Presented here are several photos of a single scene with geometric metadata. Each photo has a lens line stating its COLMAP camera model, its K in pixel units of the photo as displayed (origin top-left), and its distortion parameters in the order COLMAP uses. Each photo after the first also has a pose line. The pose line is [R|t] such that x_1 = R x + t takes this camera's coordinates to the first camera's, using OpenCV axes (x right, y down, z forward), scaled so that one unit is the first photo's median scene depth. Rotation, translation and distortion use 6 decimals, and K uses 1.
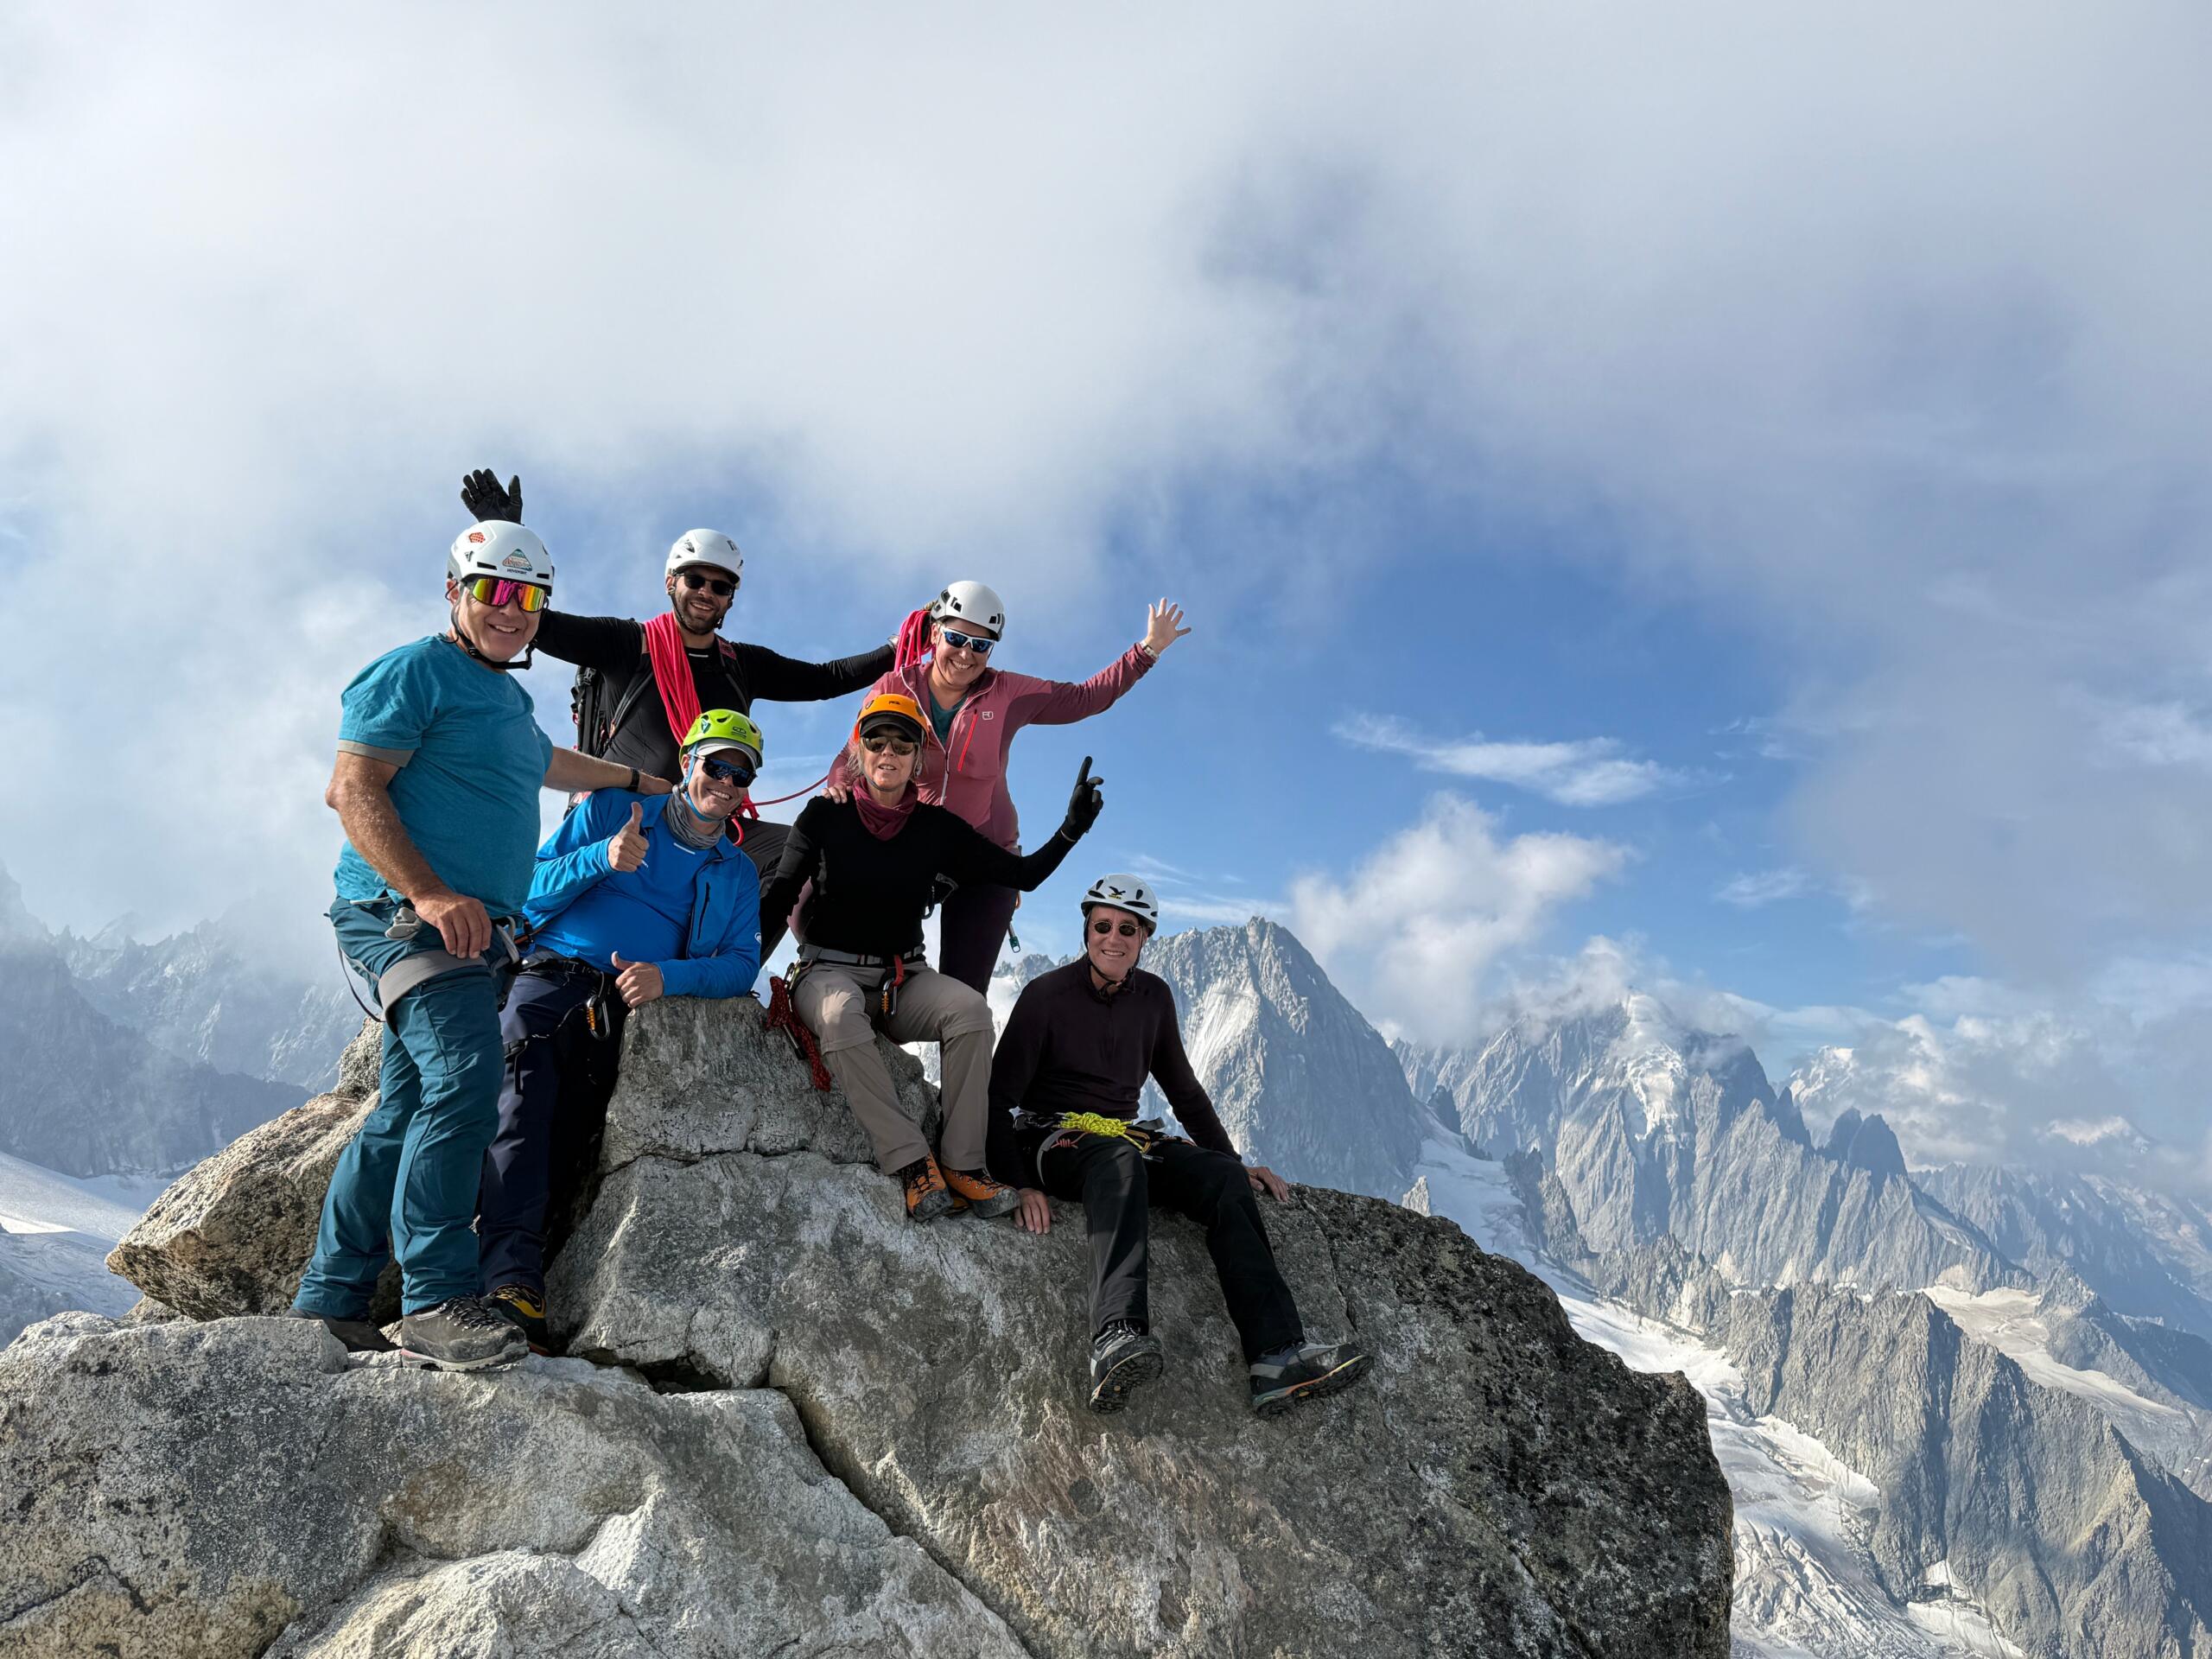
lens RADIAL K [[1801.1, 0, 1106.0], [0, 1801.1, 829.5], [0, 0, 1]] dist [0.074742, -0.116219]
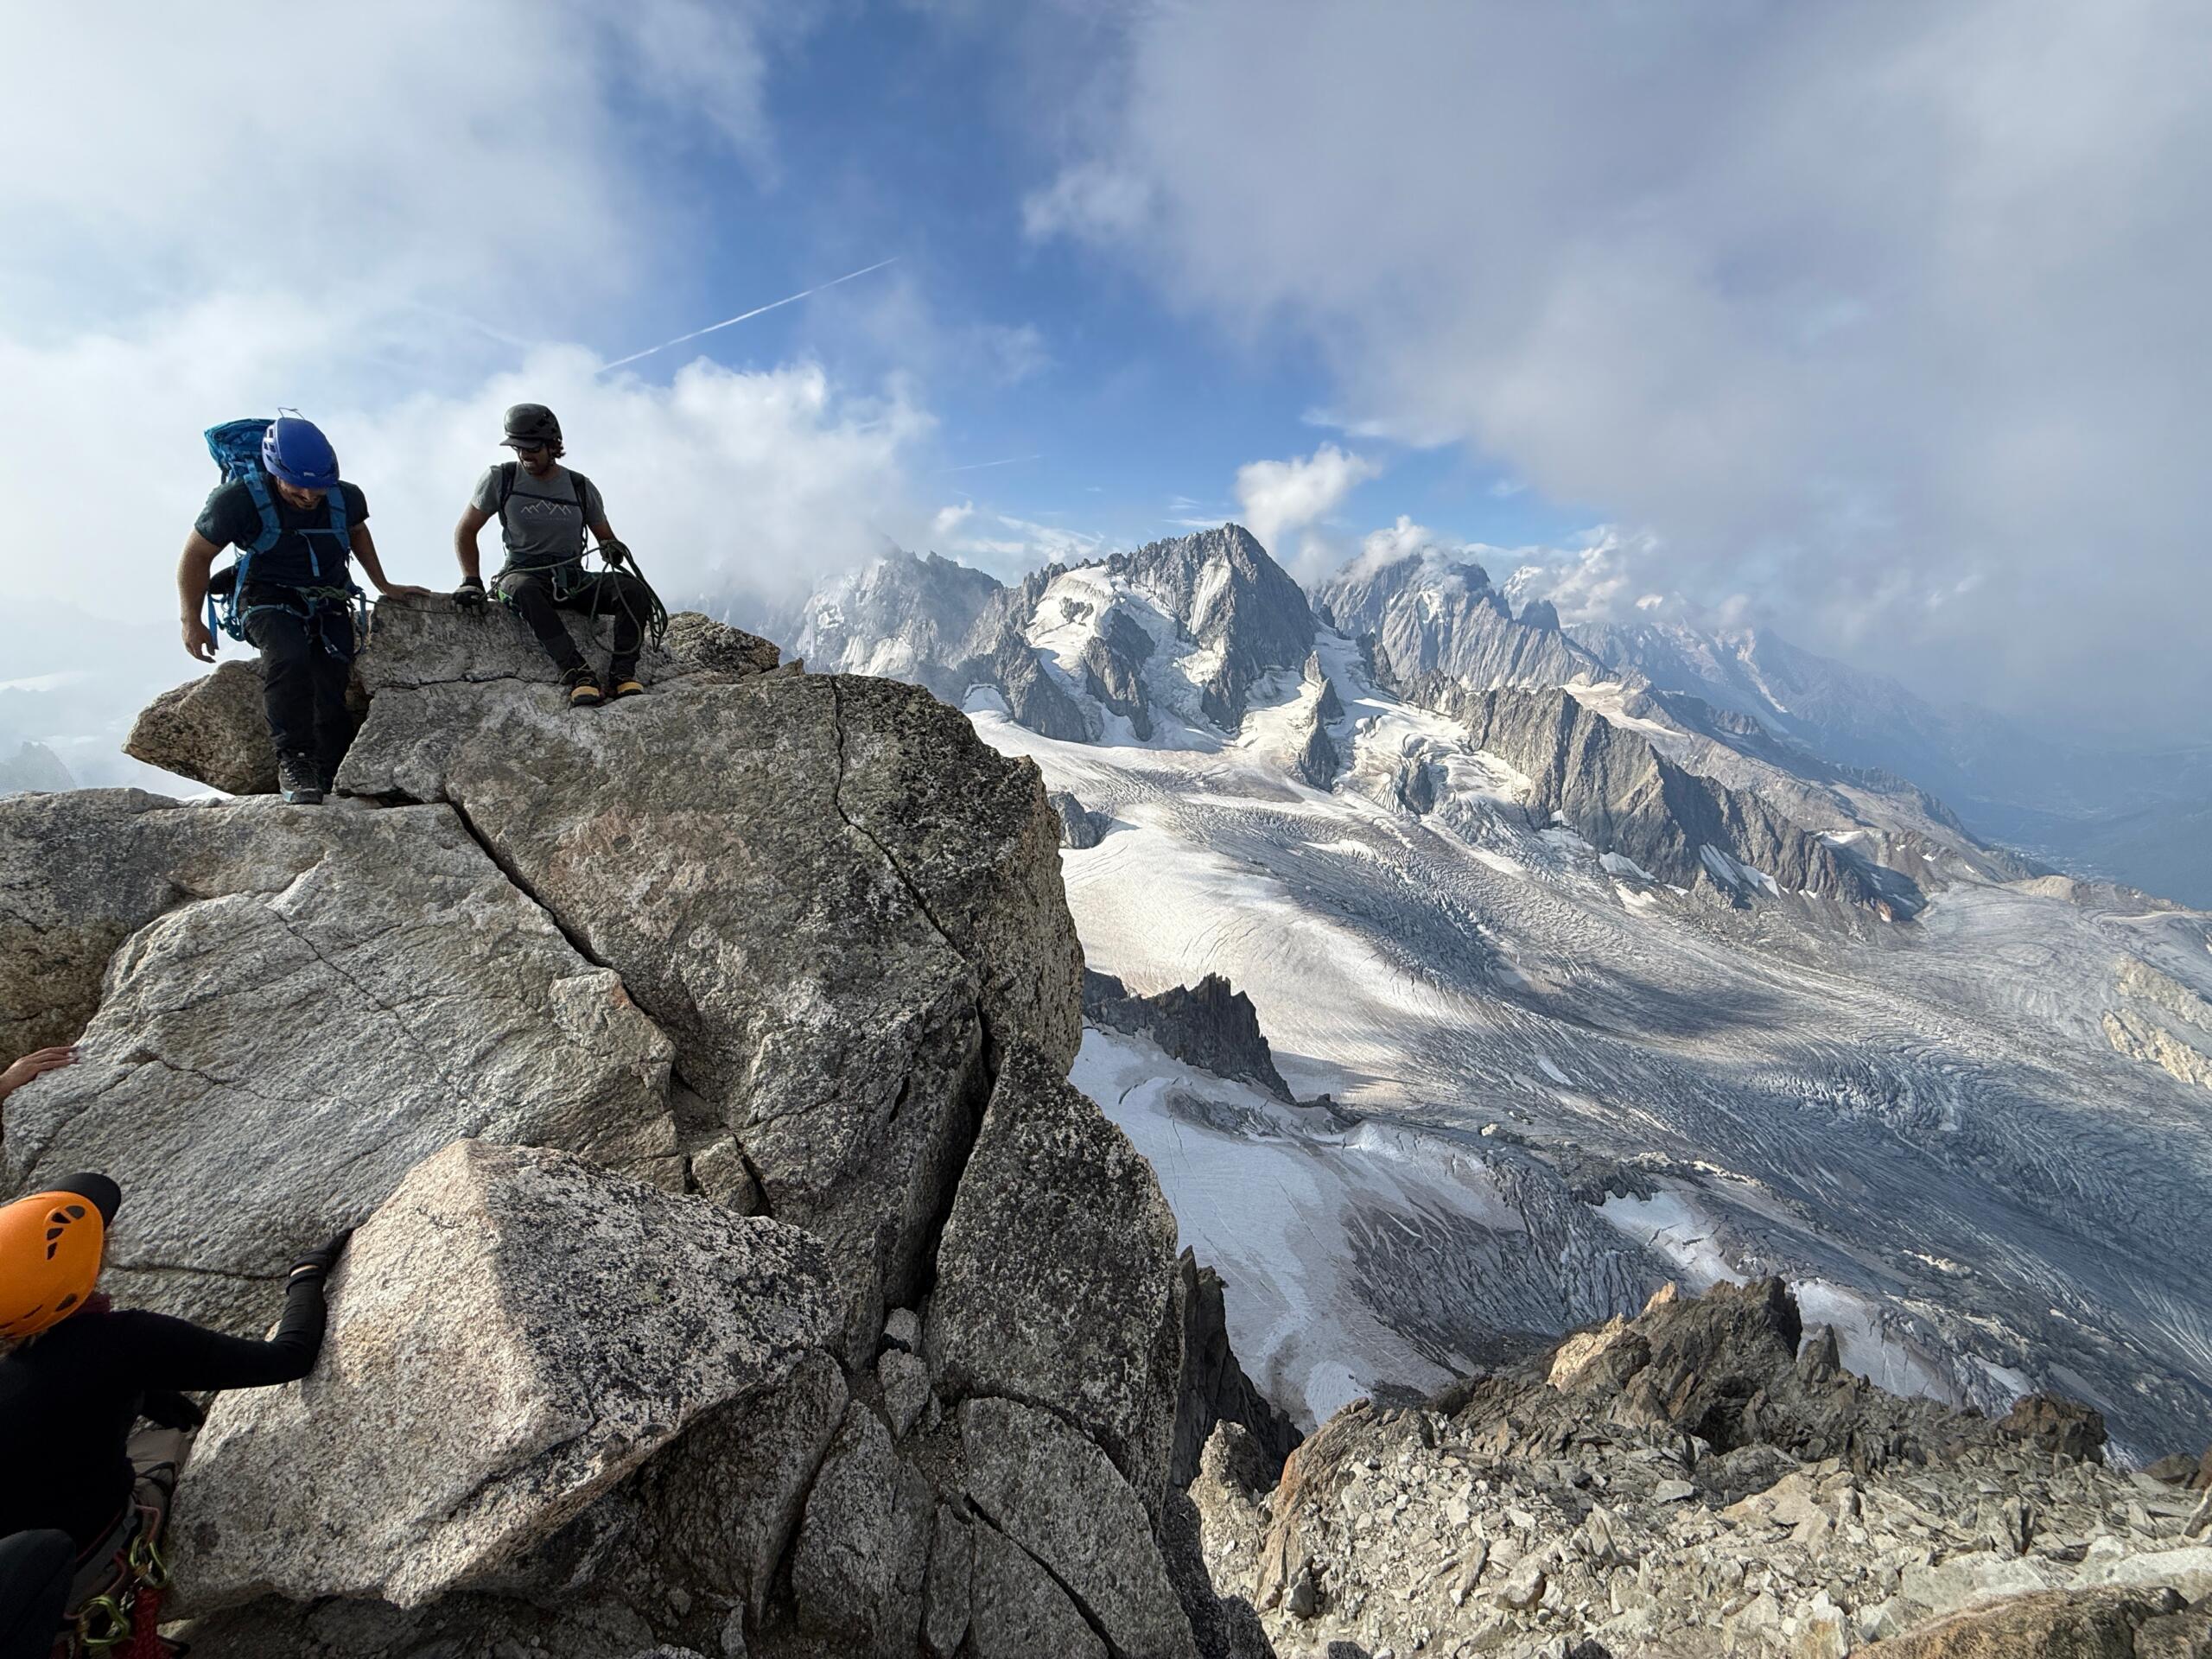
lens RADIAL K [[879.8, 0, 1104.3], [0, 879.8, 826.2], [0, 0, 1]] dist [0.000344, 0.000271]
pose [[0.994915, -0.061413, -0.079824, 0.541416], [0.086176, 0.929305, 0.359117, 0.051283], [0.052126, -0.364170, 0.929872, 0.145266]]
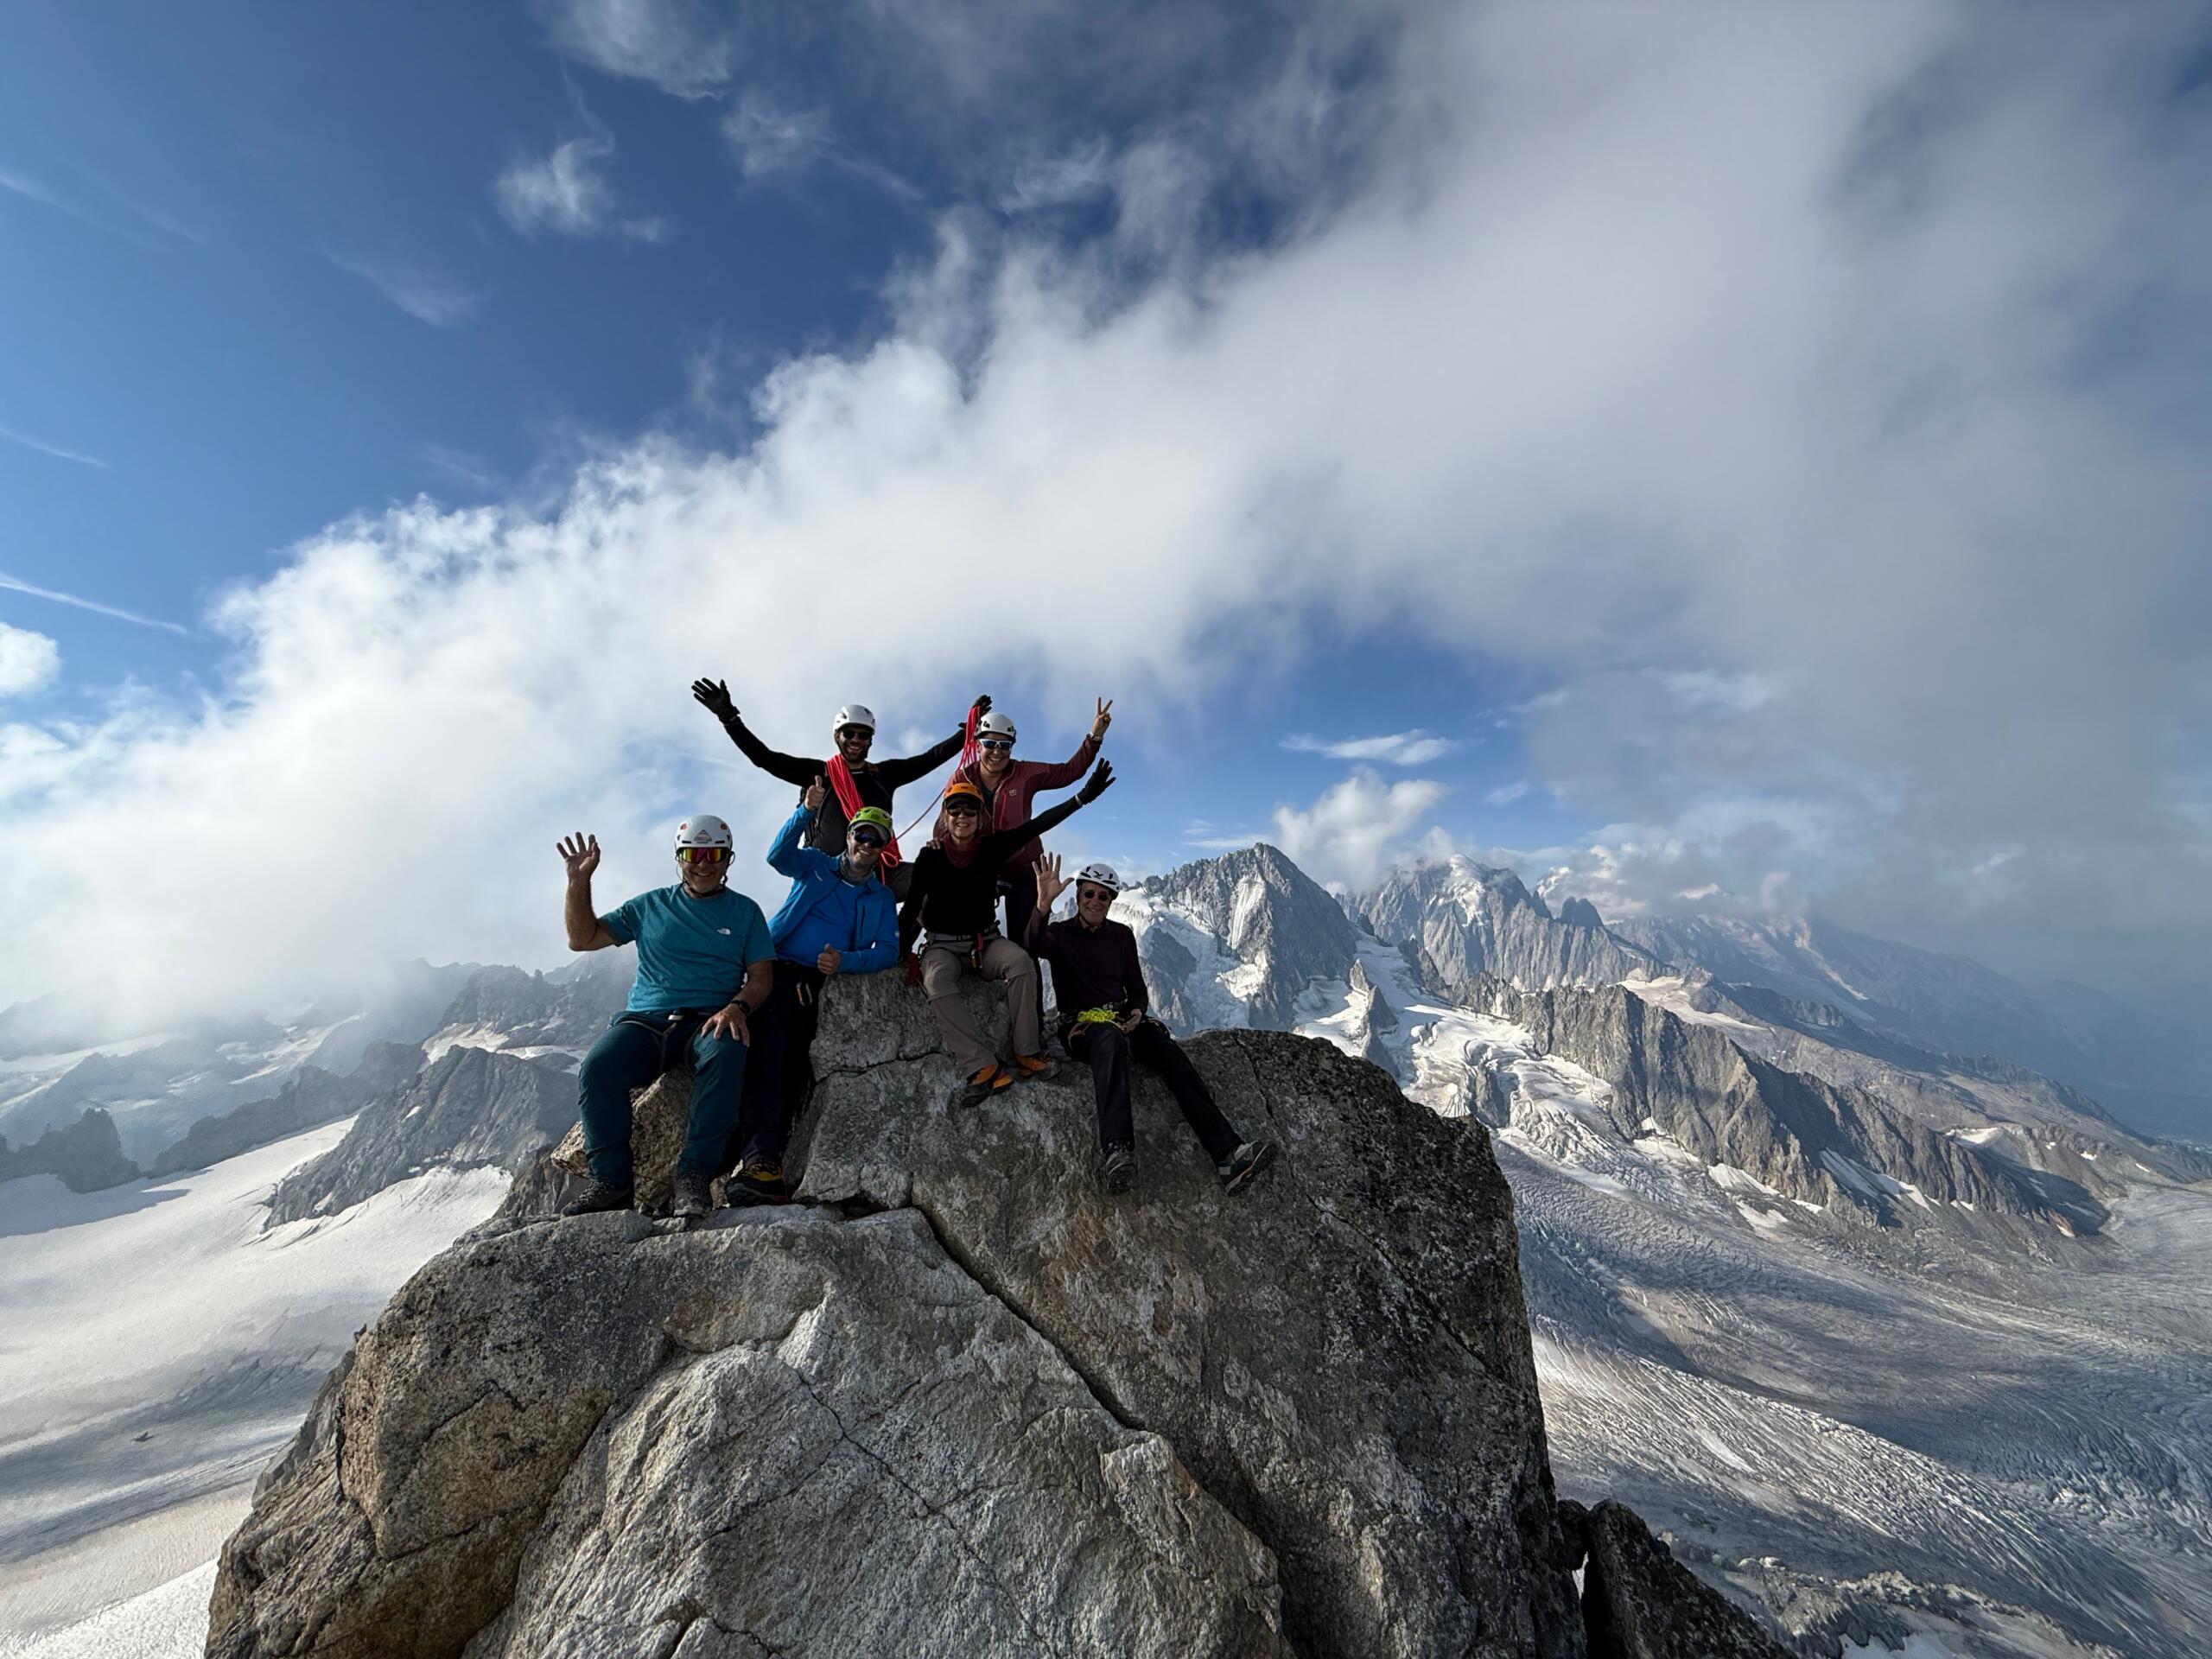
lens RADIAL K [[878.5, 0, 1100.7], [0, 878.5, 826.6], [0, 0, 1]] dist [-0.001936, 0.000368]
pose [[0.986174, -0.138663, -0.090742, 0.103238], [0.139765, 0.990167, 0.005872, -0.021269], [0.089035, -0.018473, 0.995857, 0.193576]]
